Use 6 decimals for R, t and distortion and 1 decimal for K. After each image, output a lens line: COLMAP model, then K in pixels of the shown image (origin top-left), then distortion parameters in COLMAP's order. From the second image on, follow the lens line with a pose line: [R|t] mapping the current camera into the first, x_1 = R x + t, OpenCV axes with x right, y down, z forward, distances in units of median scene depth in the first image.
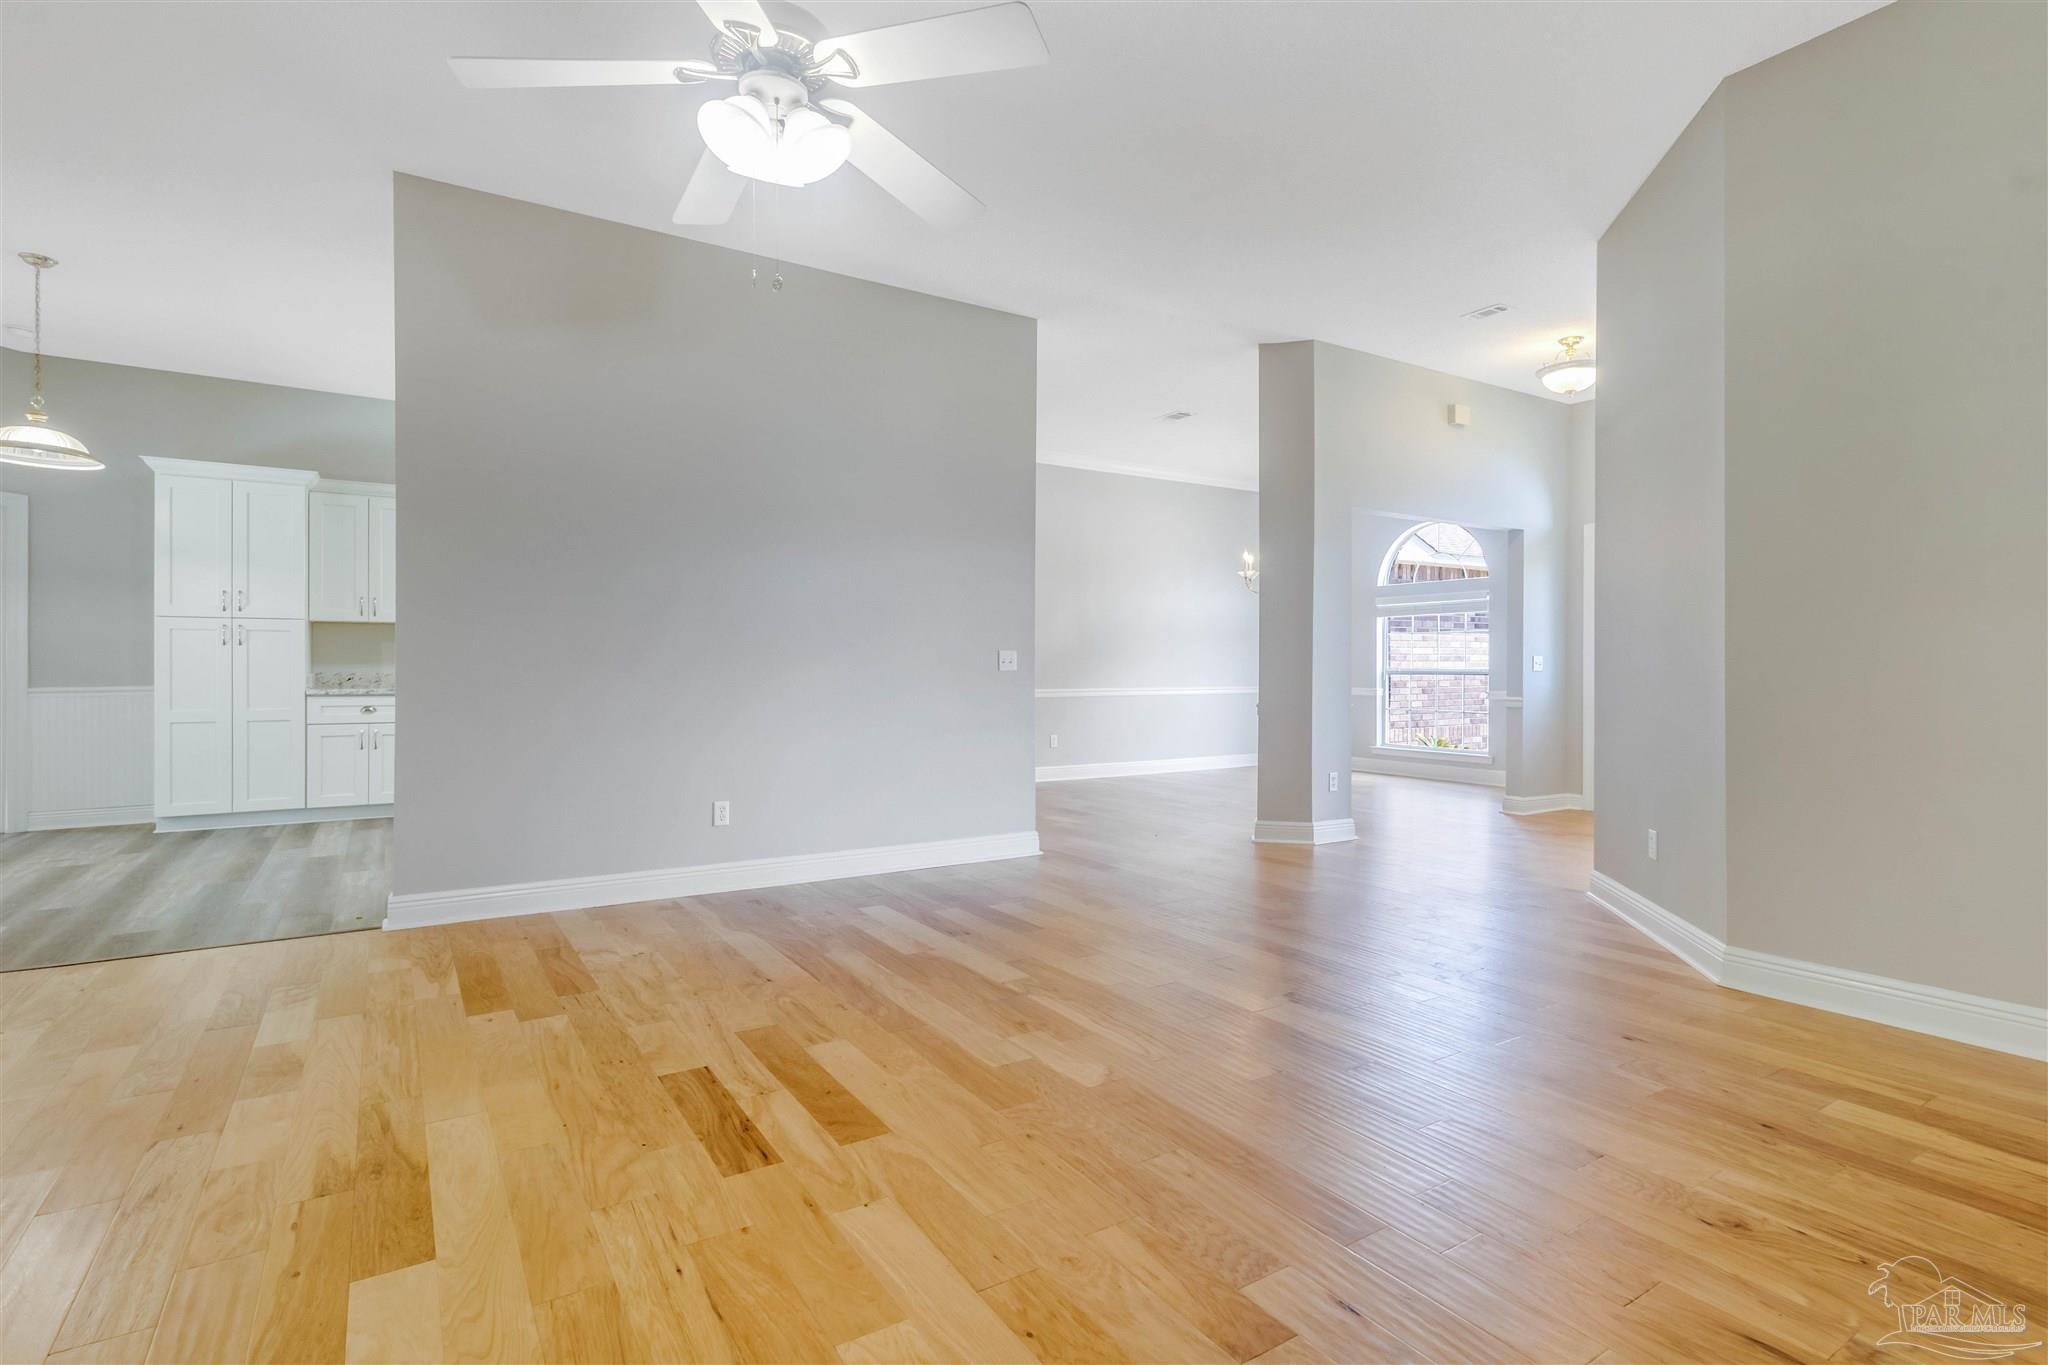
lens RADIAL K [[975.2, 0, 1024.4], [0, 975.2, 674.9], [0, 0, 1]] dist [-0.000912, -0.001354]
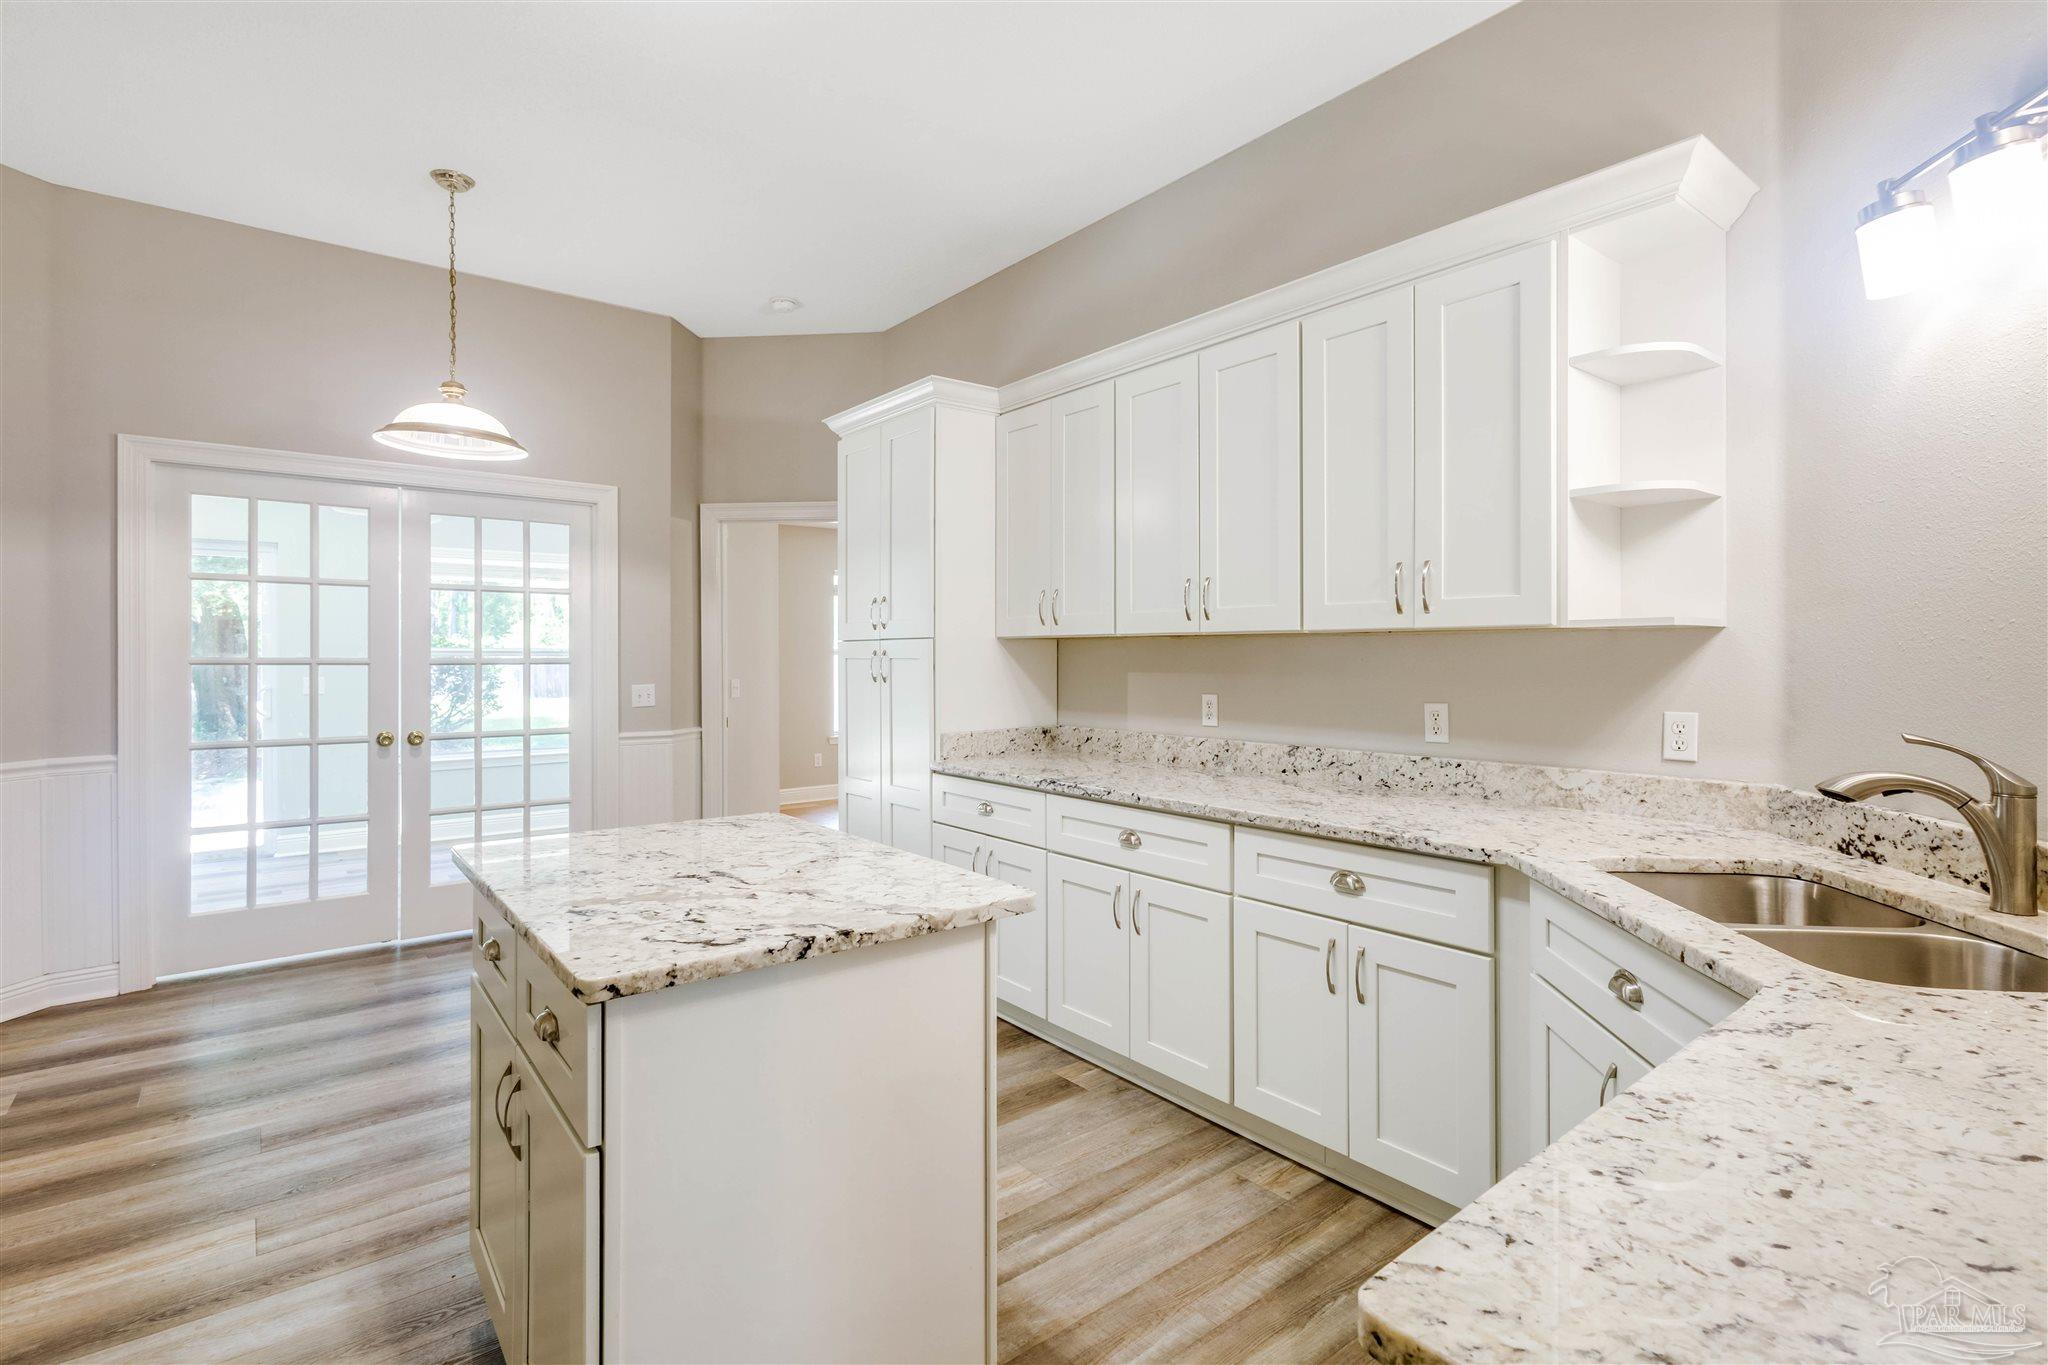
lens RADIAL K [[975.2, 0, 1028.2], [0, 975.2, 666.0], [0, 0, 1]] dist [-0.000912, -0.001354]
pose [[0.103787, 0.003818, -0.994592, -0.163701], [-0.005799, 0.999978, 0.003233, -0.042618], [0.994583, 0.005432, 0.103806, 1.001739]]
